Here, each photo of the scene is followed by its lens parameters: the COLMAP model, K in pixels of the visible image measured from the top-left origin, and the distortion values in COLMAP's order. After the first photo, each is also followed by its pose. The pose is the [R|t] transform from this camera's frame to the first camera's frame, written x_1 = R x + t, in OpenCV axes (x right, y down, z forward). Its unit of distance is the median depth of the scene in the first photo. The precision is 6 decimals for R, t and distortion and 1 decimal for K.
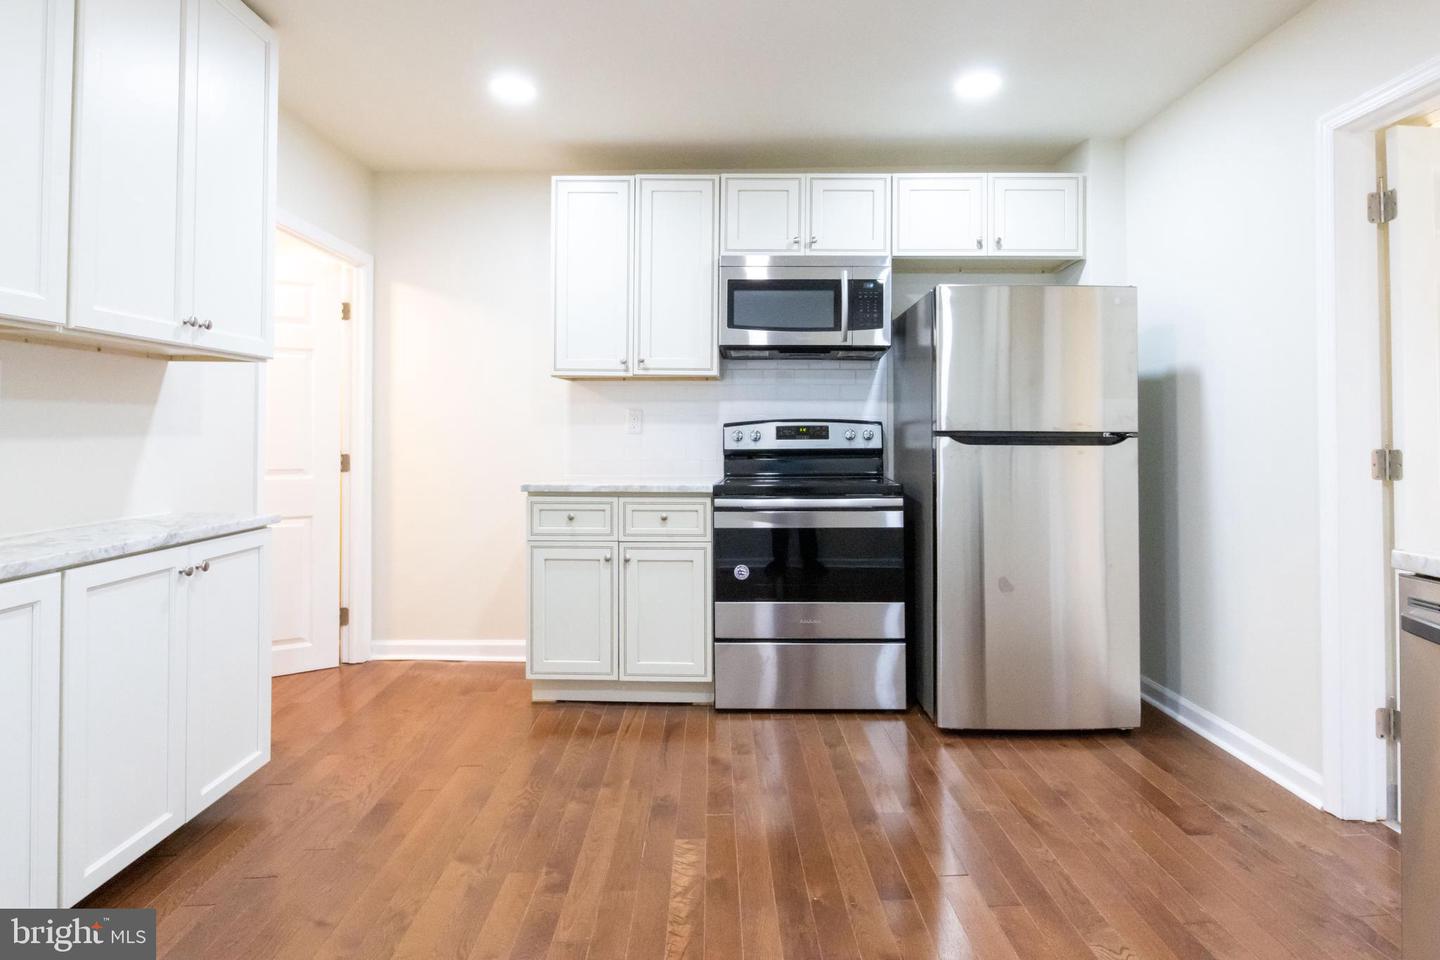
lens RADIAL K [[774.0, 0, 717.6], [0, 774.0, 418.0], [0, 0, 1]] dist [0.000809, -0.002990]
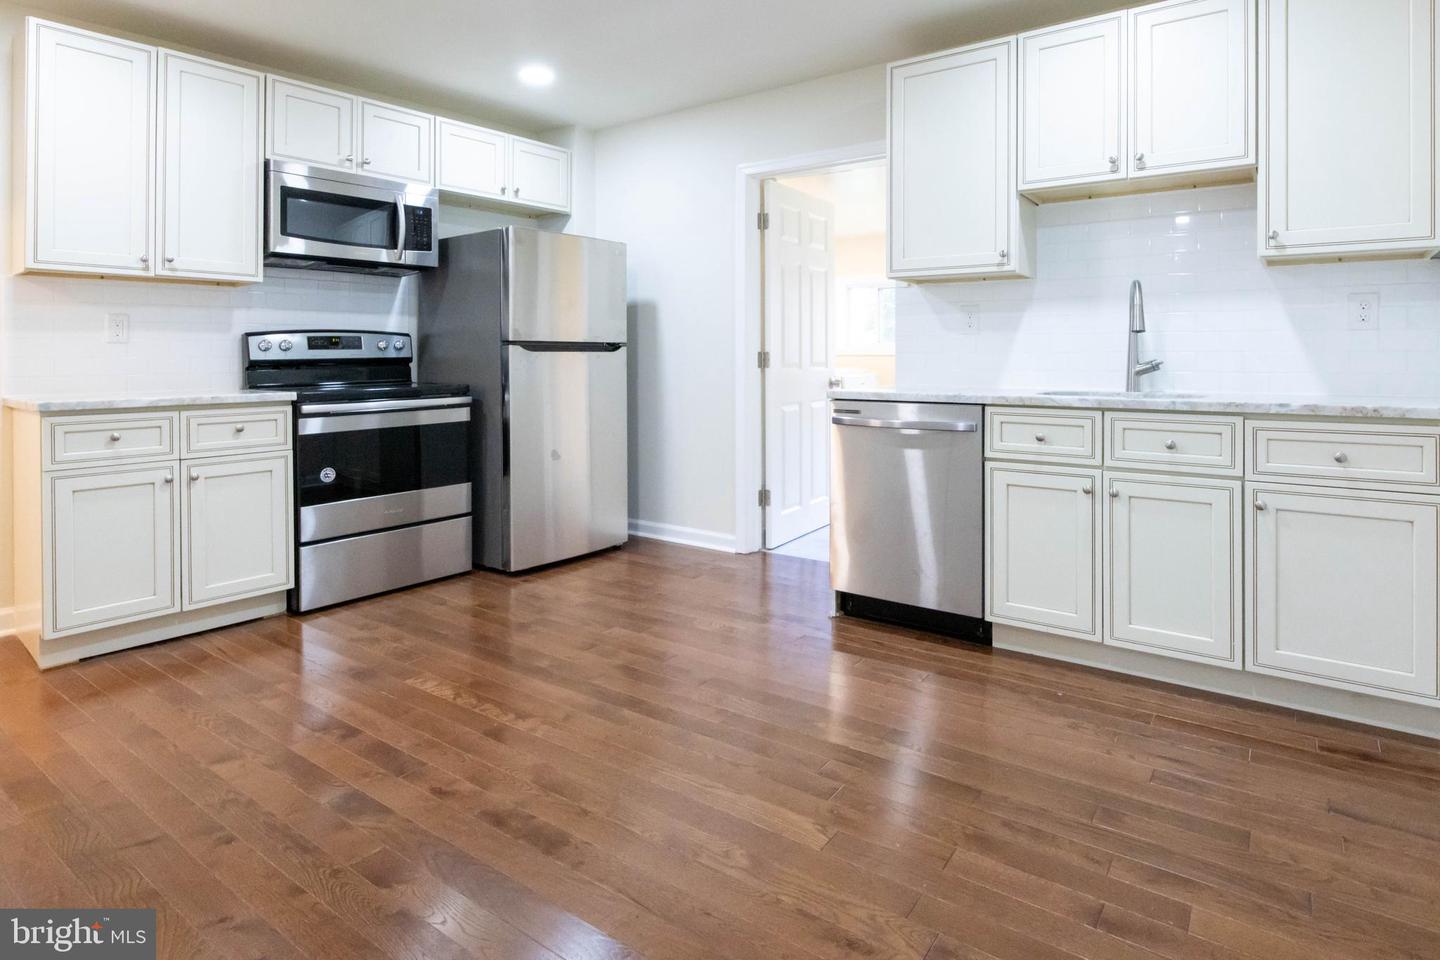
lens RADIAL K [[844.2, 0, 752.2], [0, 844.2, 349.0], [0, 0, 1]] dist [0.006245, -0.000990]
pose [[0.595671, 0.002755, 0.803224, -0.523166], [-0.013452, 0.999888, 0.006547, 0.013953], [-0.803116, -0.014705, 0.595641, -0.128966]]
